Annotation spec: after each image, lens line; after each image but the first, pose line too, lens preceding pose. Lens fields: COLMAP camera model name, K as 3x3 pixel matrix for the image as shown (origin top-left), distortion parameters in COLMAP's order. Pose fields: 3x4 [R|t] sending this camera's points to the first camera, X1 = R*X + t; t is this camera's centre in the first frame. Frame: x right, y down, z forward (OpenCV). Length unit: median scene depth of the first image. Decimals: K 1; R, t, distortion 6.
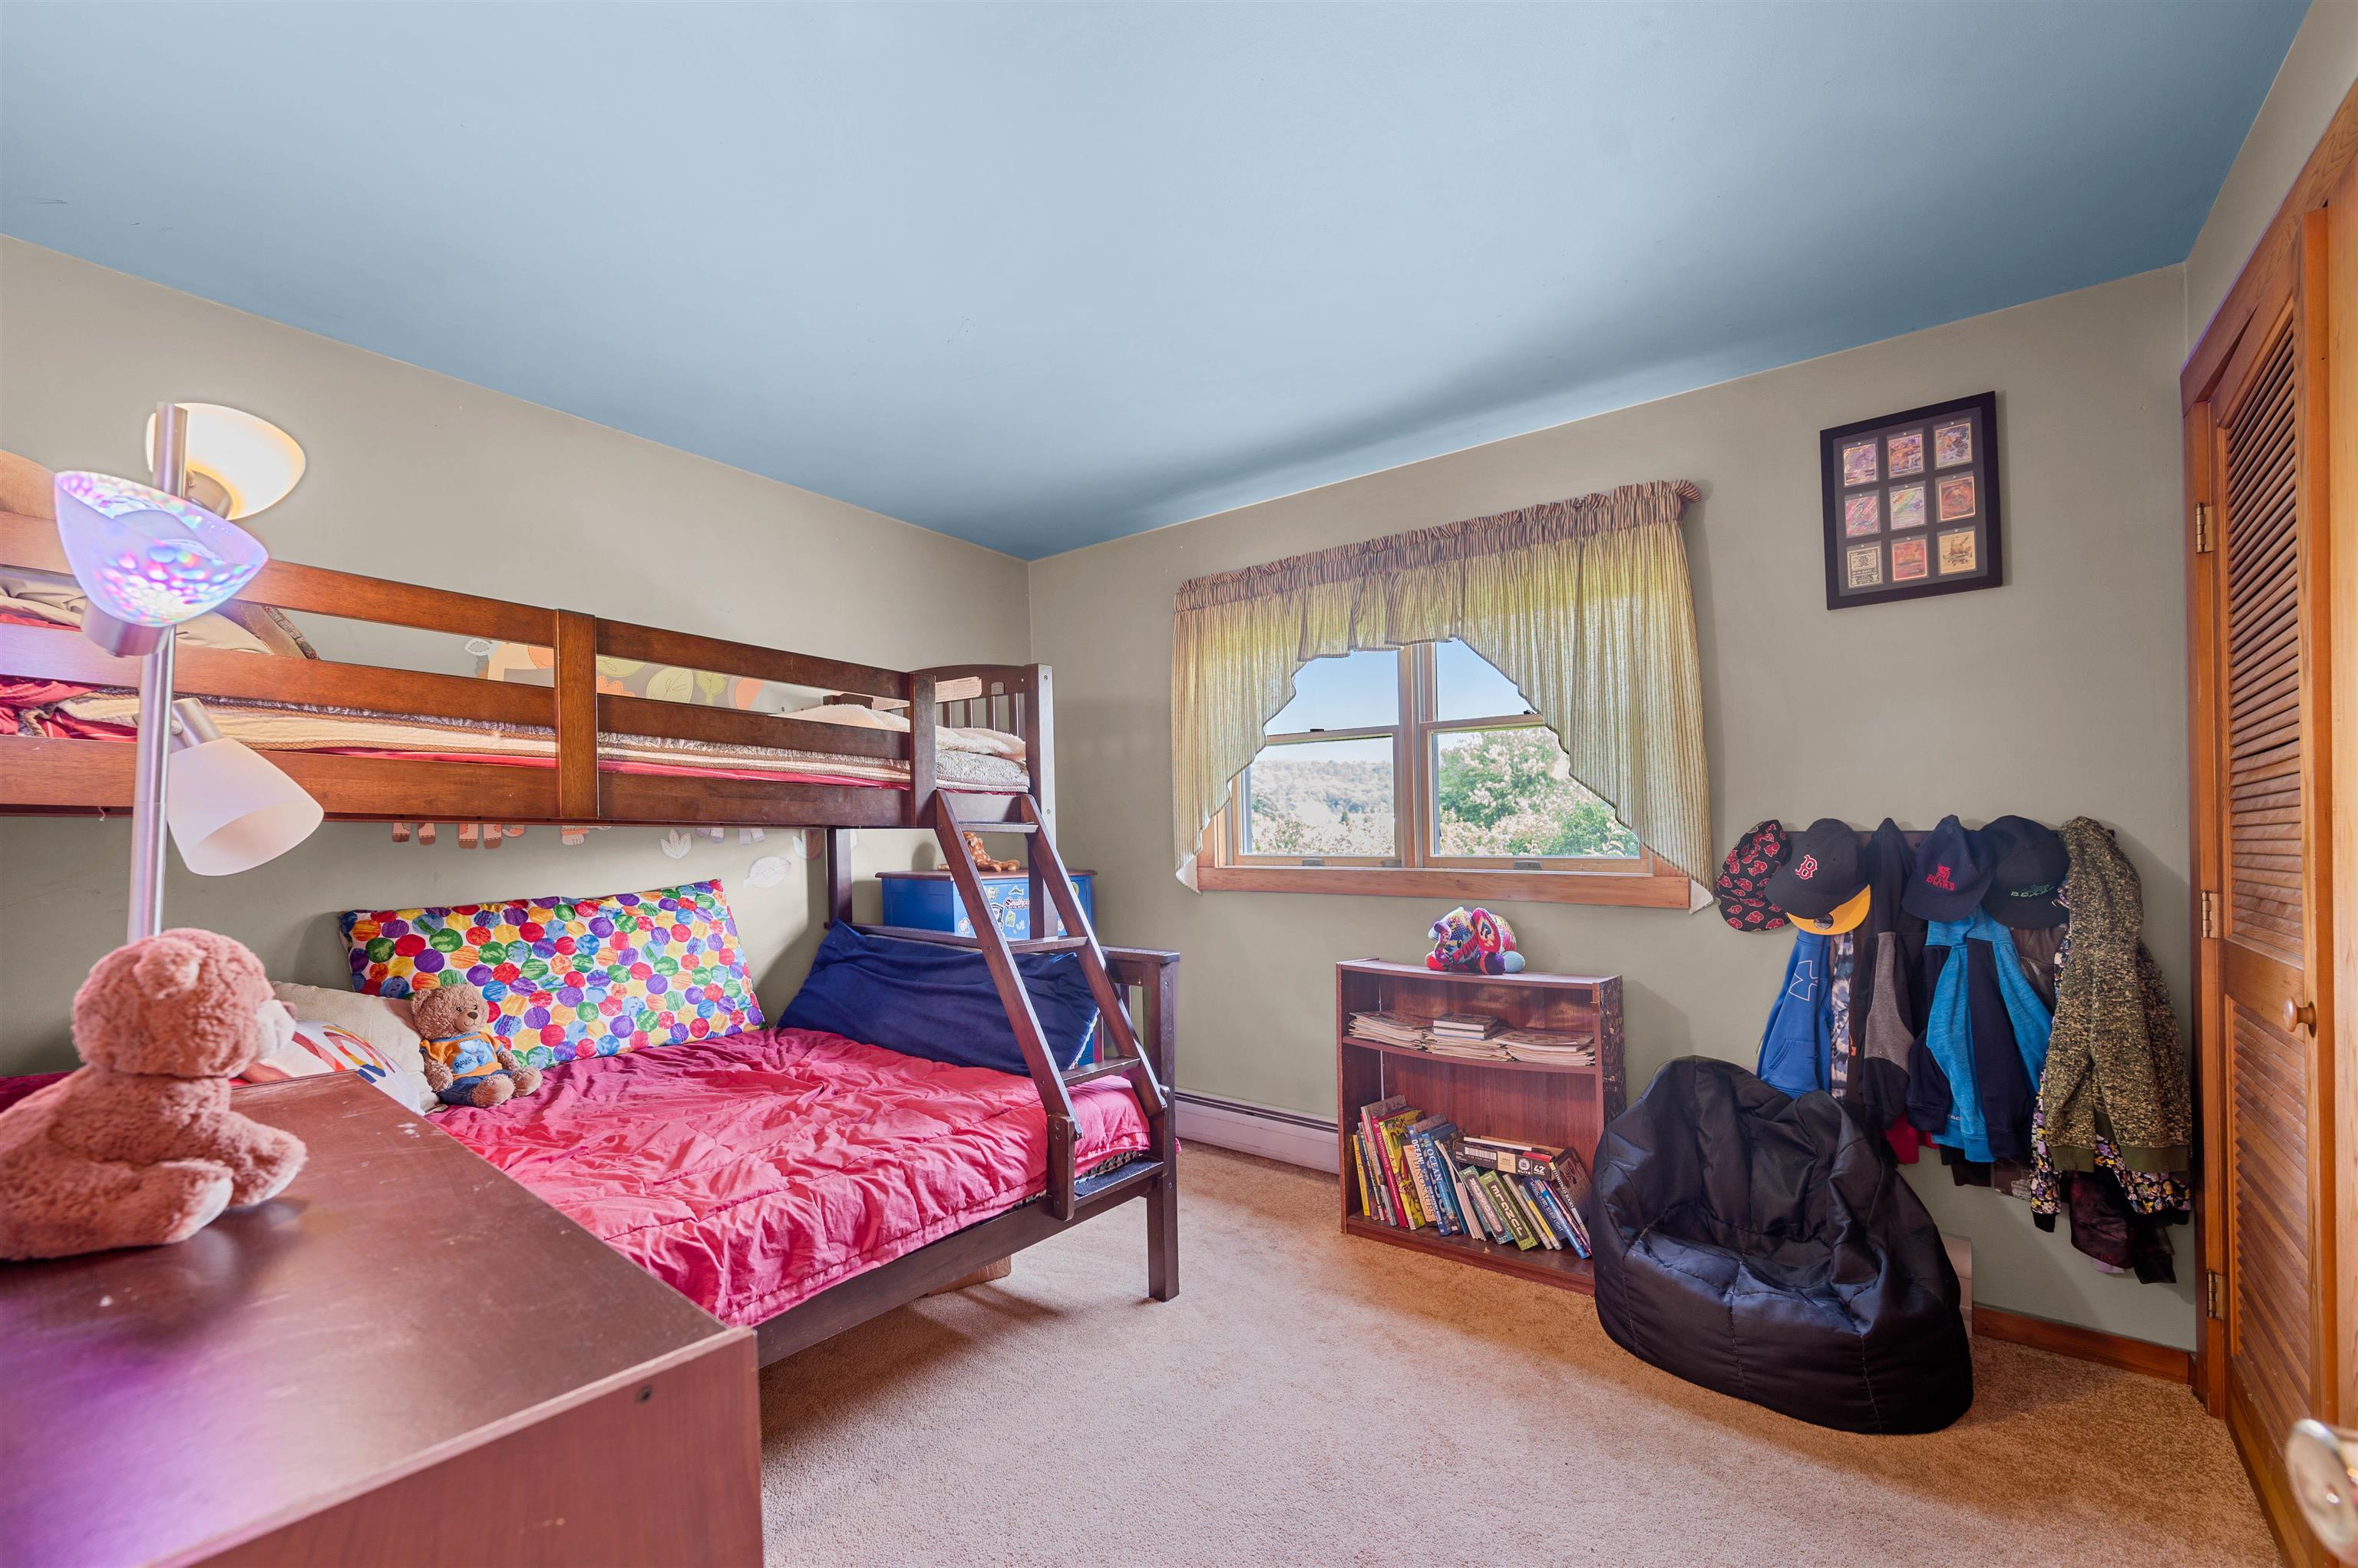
lens RADIAL K [[932.1, 0, 1196.3], [0, 932.1, 814.5], [0, 0, 1]] dist [-0.001489, -0.000457]
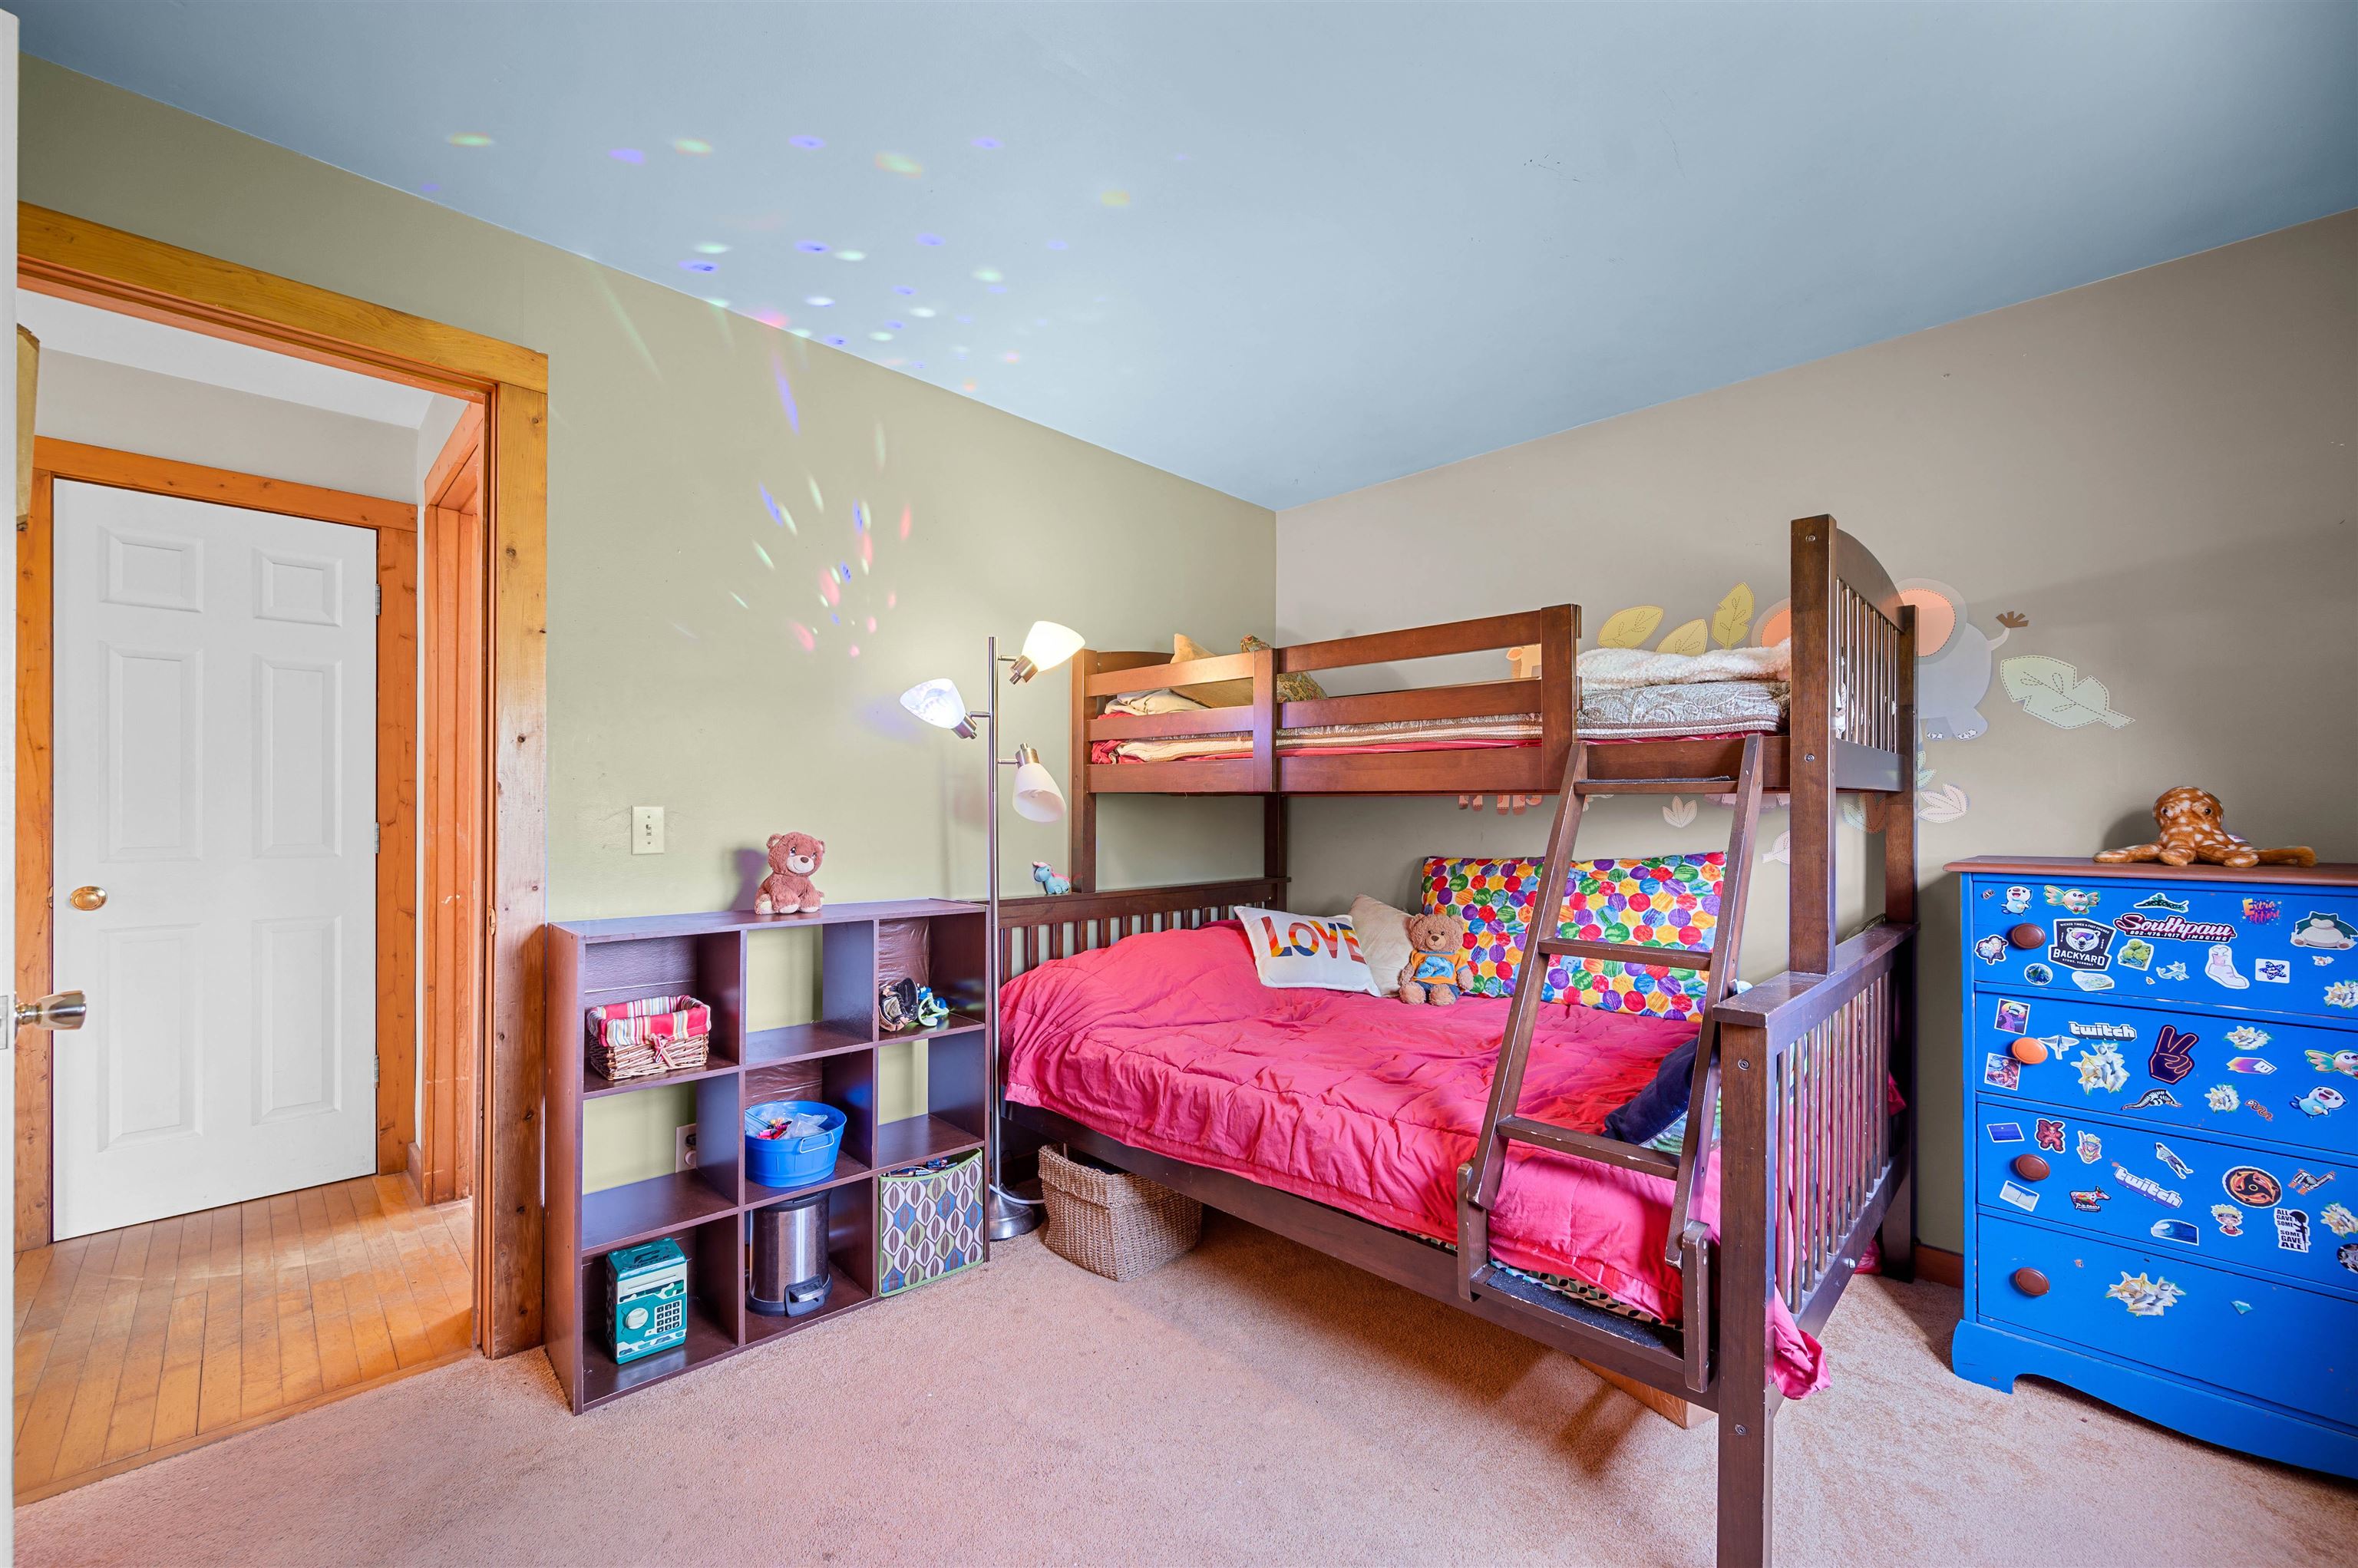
lens RADIAL K [[932.1, 0, 1178.2], [0, 932.1, 806.5], [0, 0, 1]] dist [-0.001489, -0.000457]
pose [[-0.134794, -0.006374, -0.990853, 0.561941], [0.024195, 0.999660, -0.009722, 0.027631], [0.990578, -0.025284, -0.134594, 0.758552]]
